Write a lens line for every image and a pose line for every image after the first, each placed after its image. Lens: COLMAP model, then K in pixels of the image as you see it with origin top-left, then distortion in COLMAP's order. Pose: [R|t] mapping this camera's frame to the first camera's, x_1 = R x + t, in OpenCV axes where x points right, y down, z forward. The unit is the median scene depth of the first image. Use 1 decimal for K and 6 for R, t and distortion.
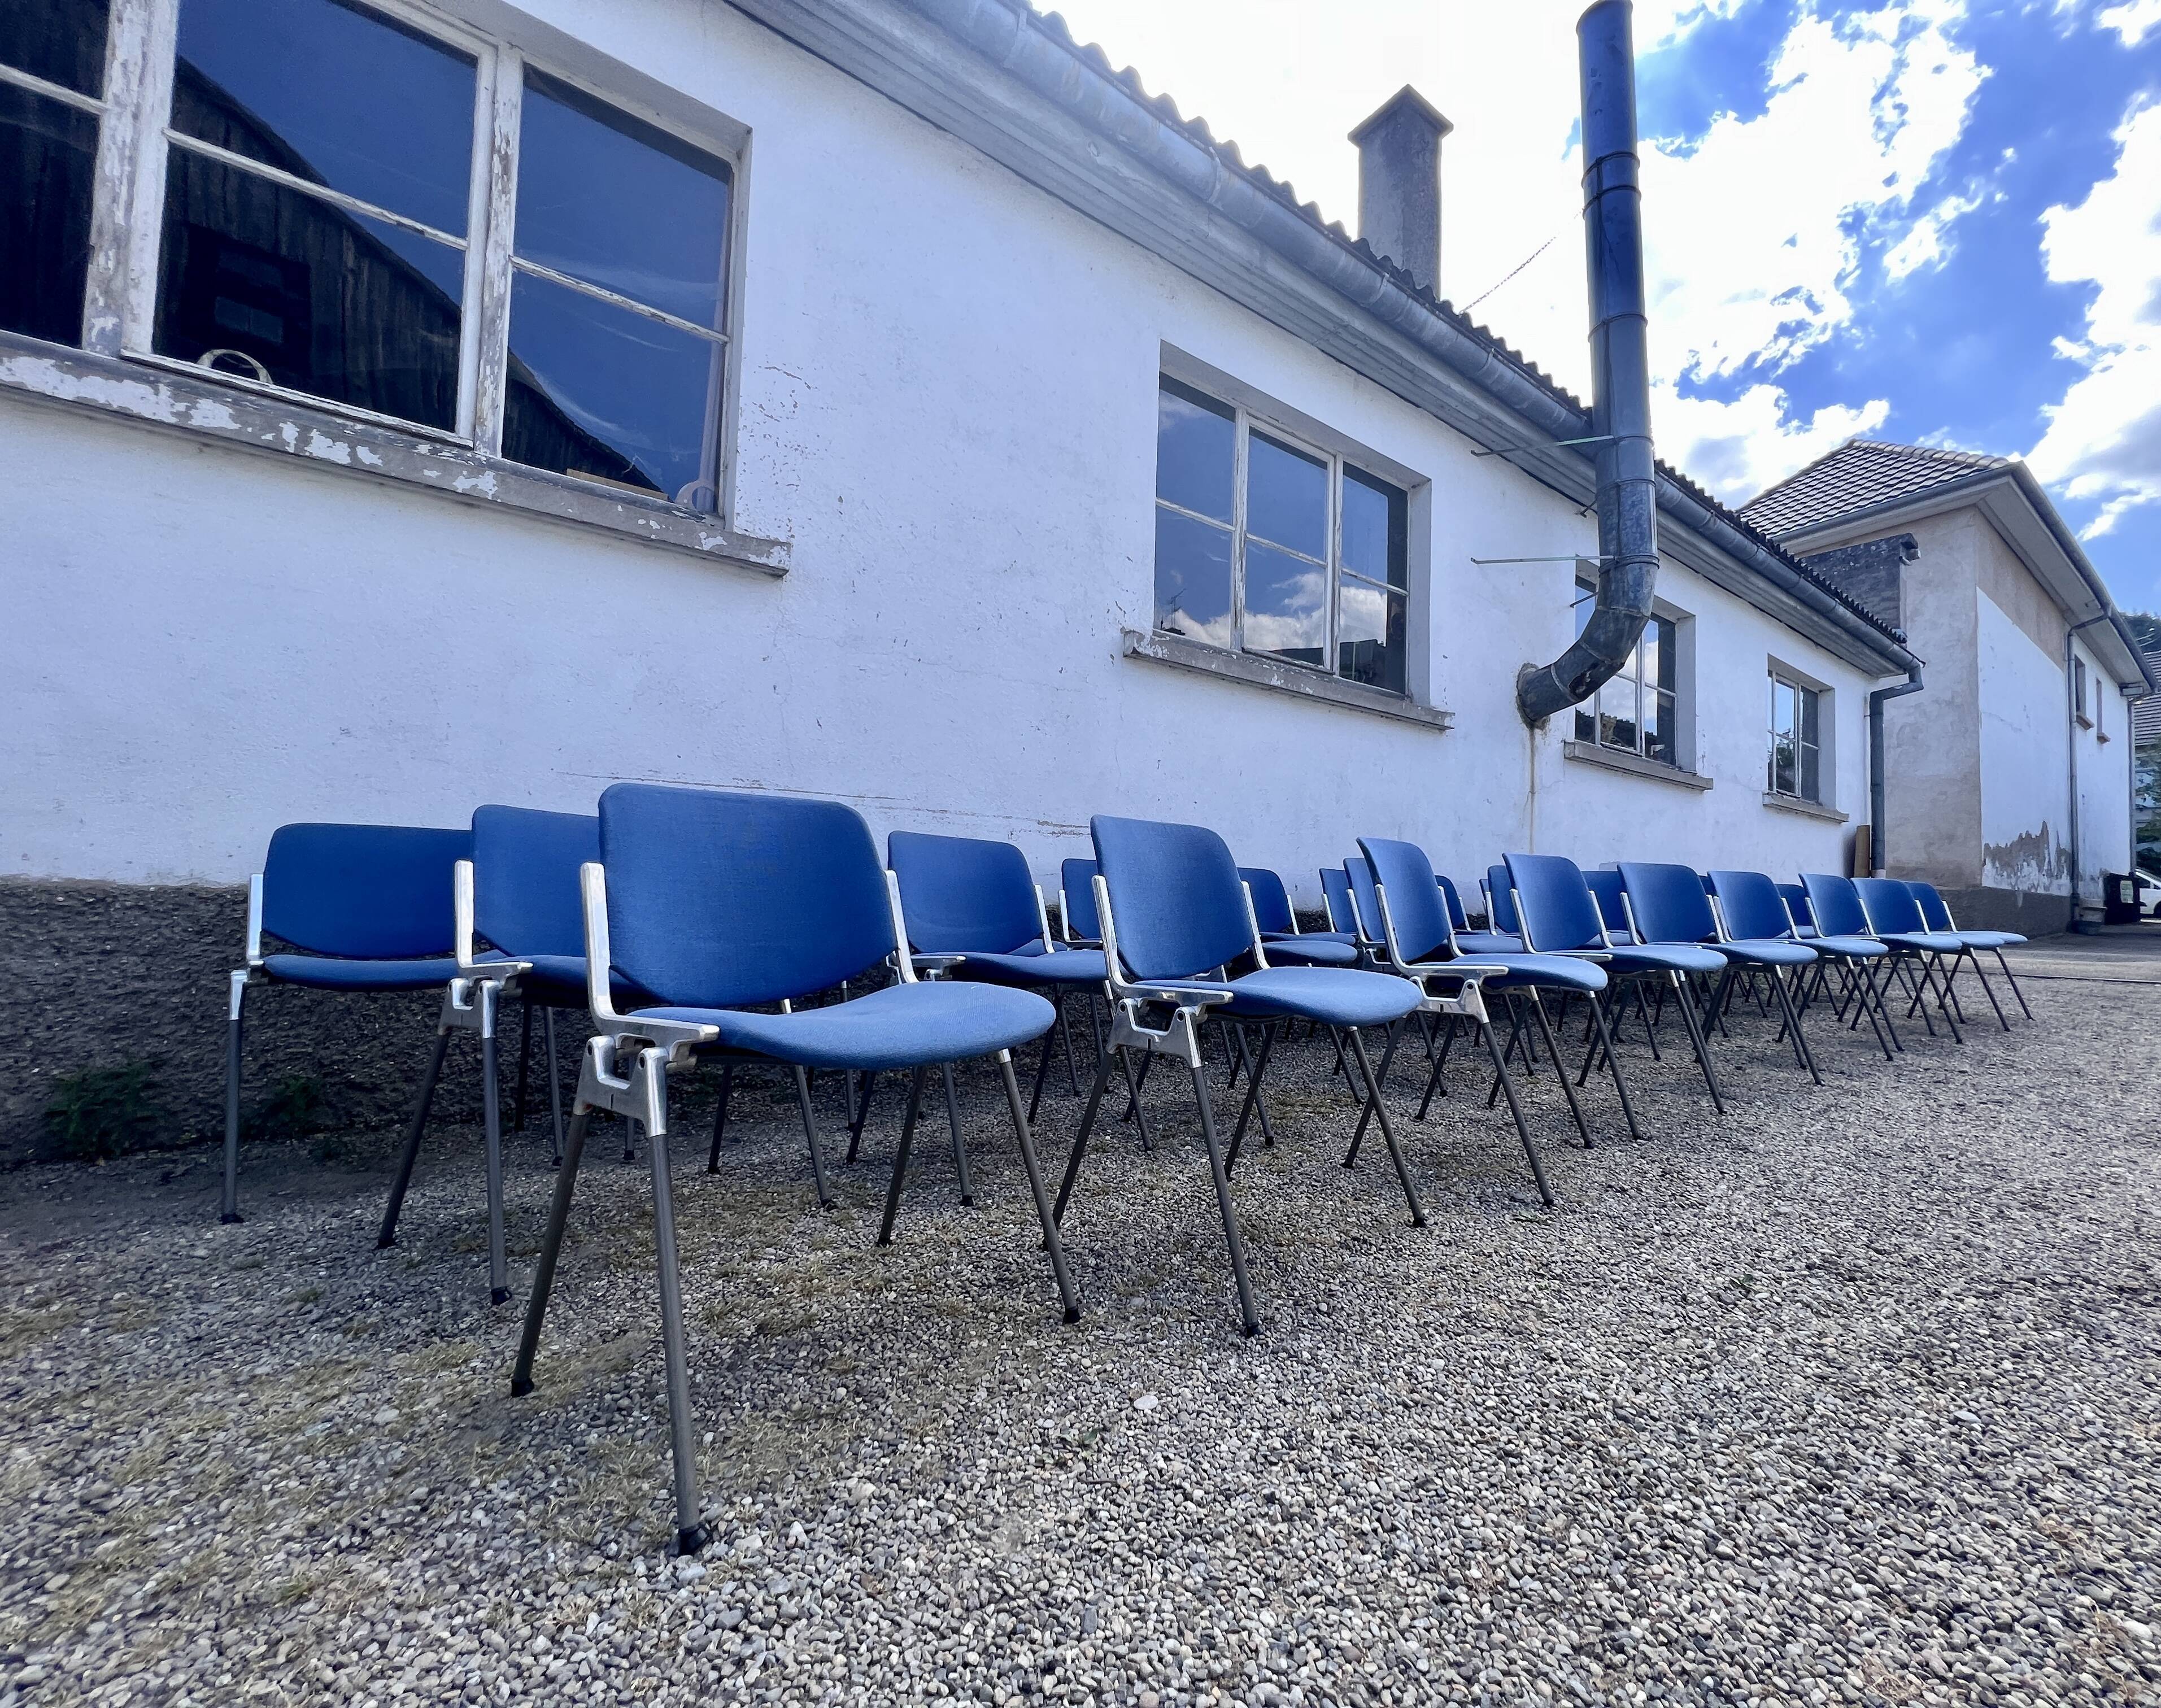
lens RADIAL K [[918.0, 0, 1141.3], [0, 918.0, 850.9], [0, 0, 1]] dist [0.000262, -0.000142]
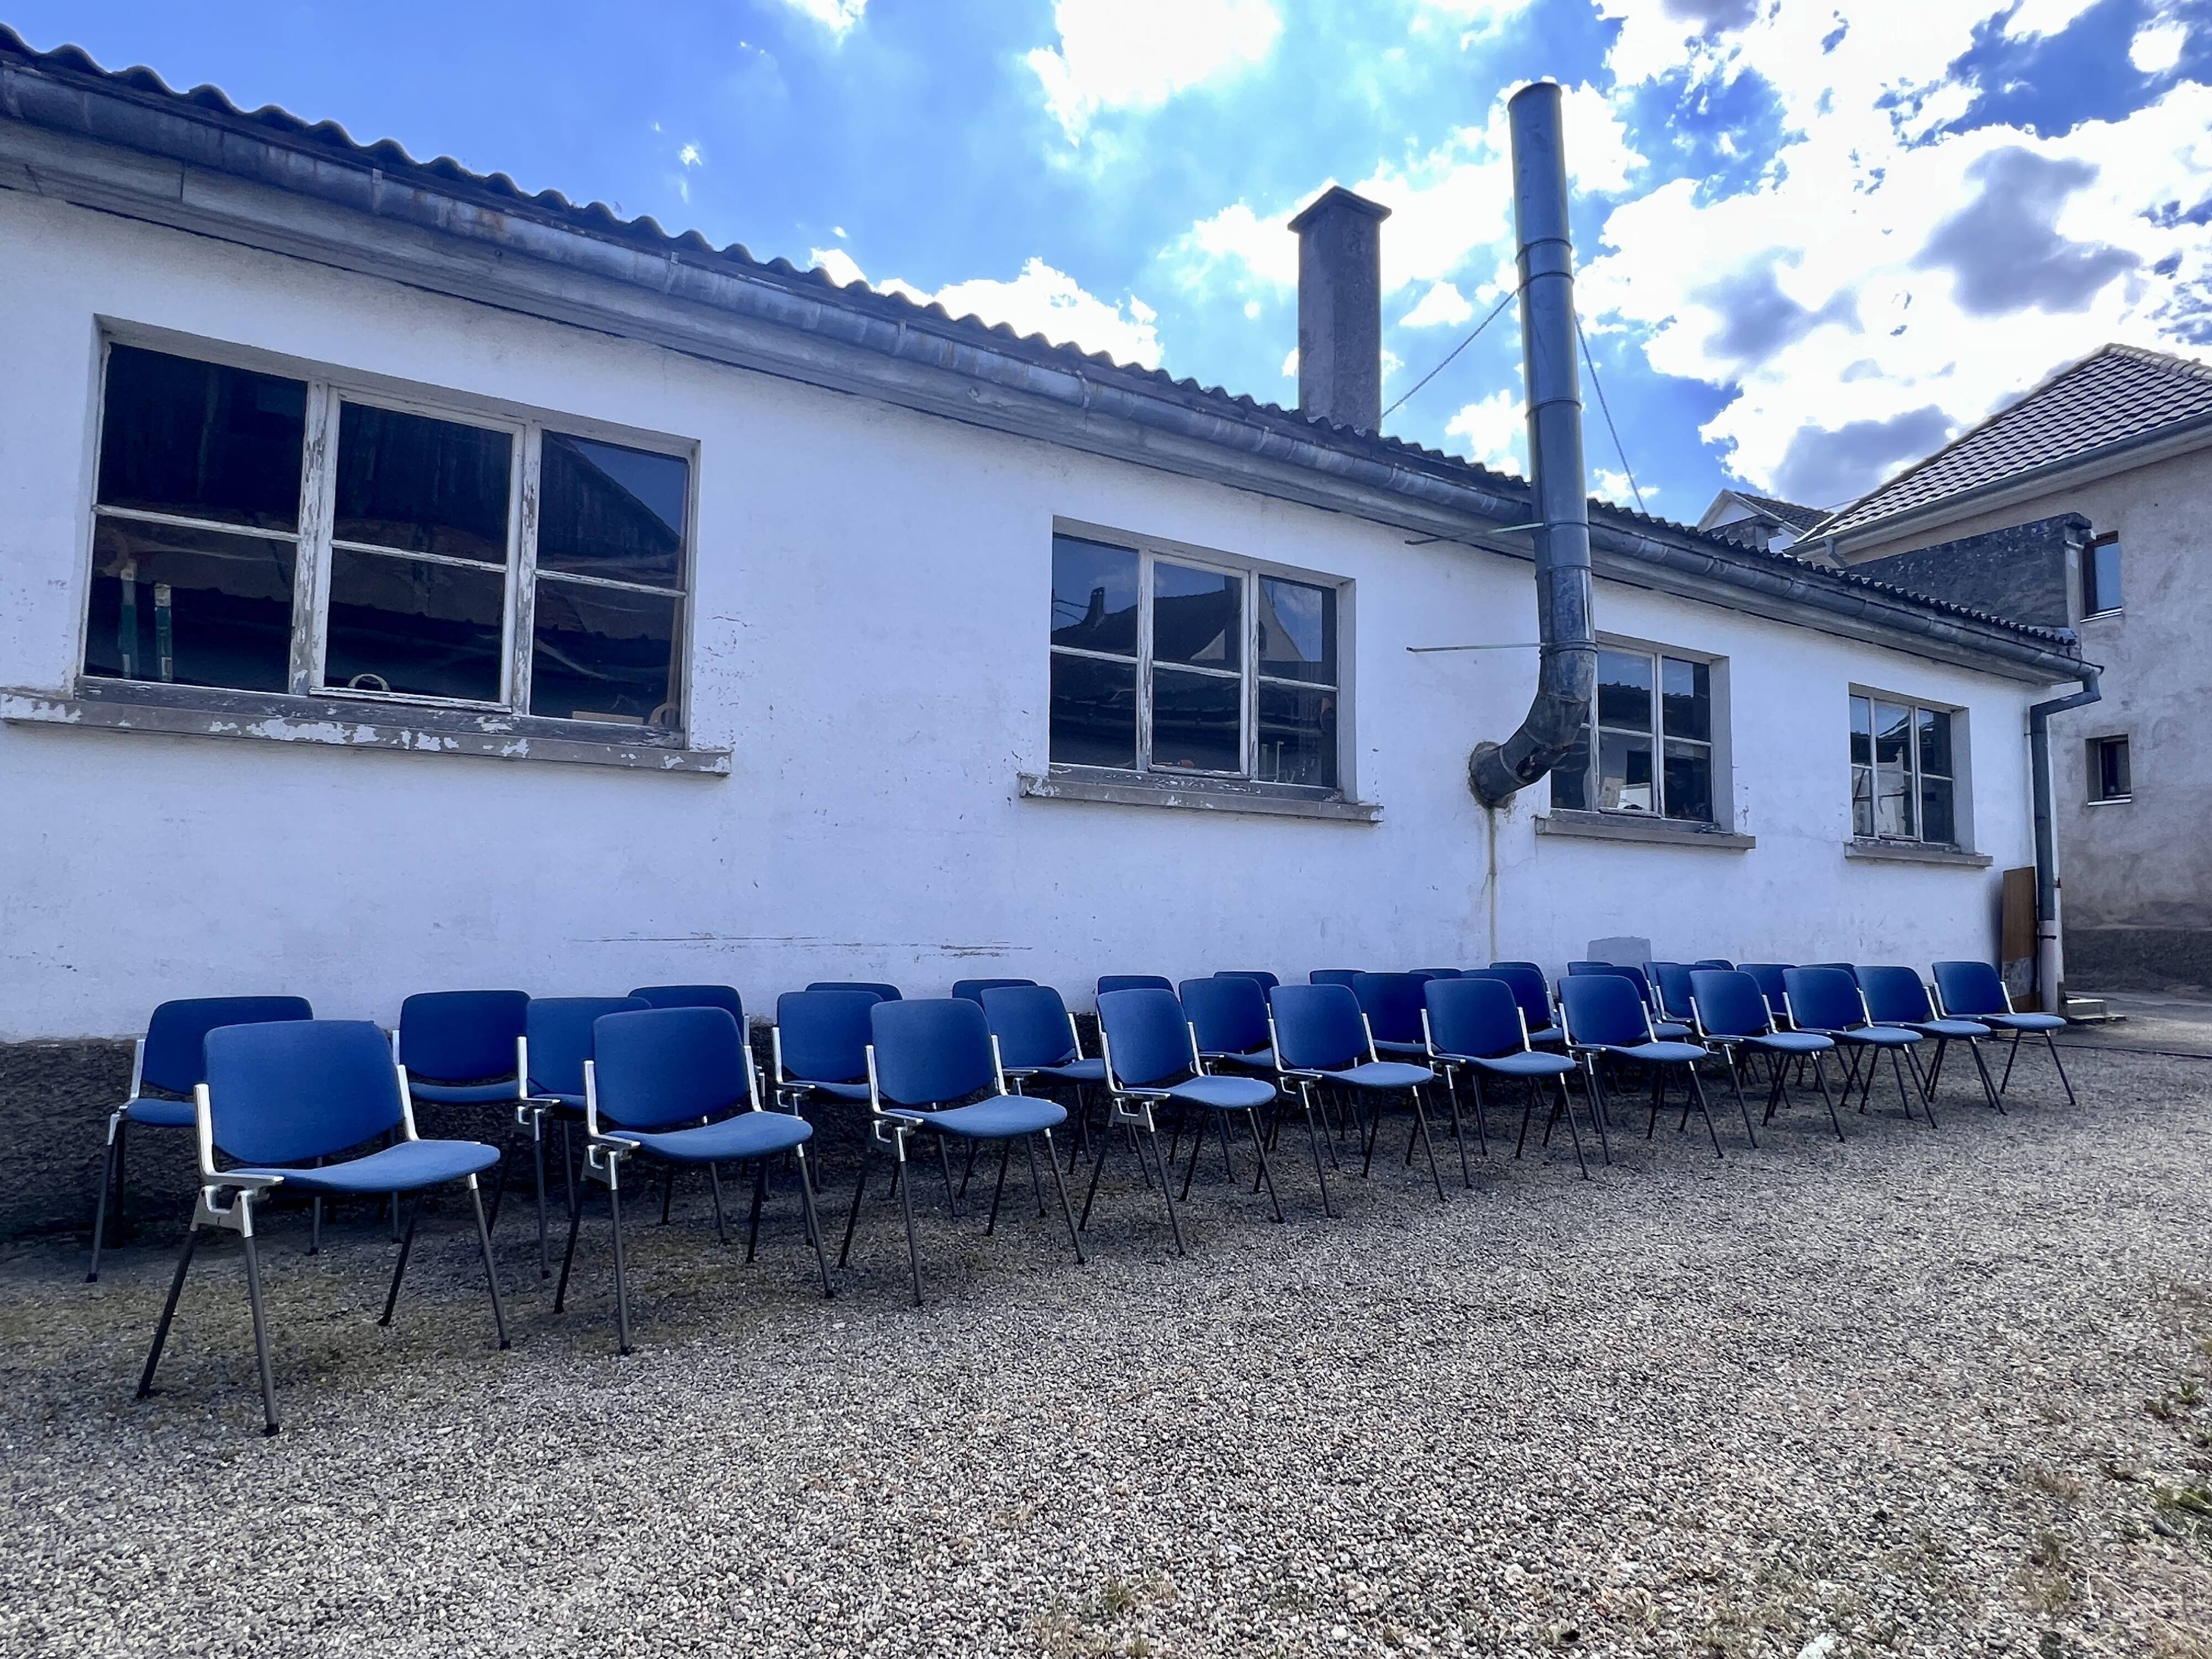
lens RADIAL K [[1185.5, 0, 1106.0], [0, 1185.5, 829.5], [0, 0, 1]] dist [-0.001712, 0.000844]
pose [[0.990621, -0.025502, -0.134241, 0.297803], [0.021442, 0.999270, -0.031604, -0.126103], [0.134949, 0.028429, 0.990445, -0.481133]]
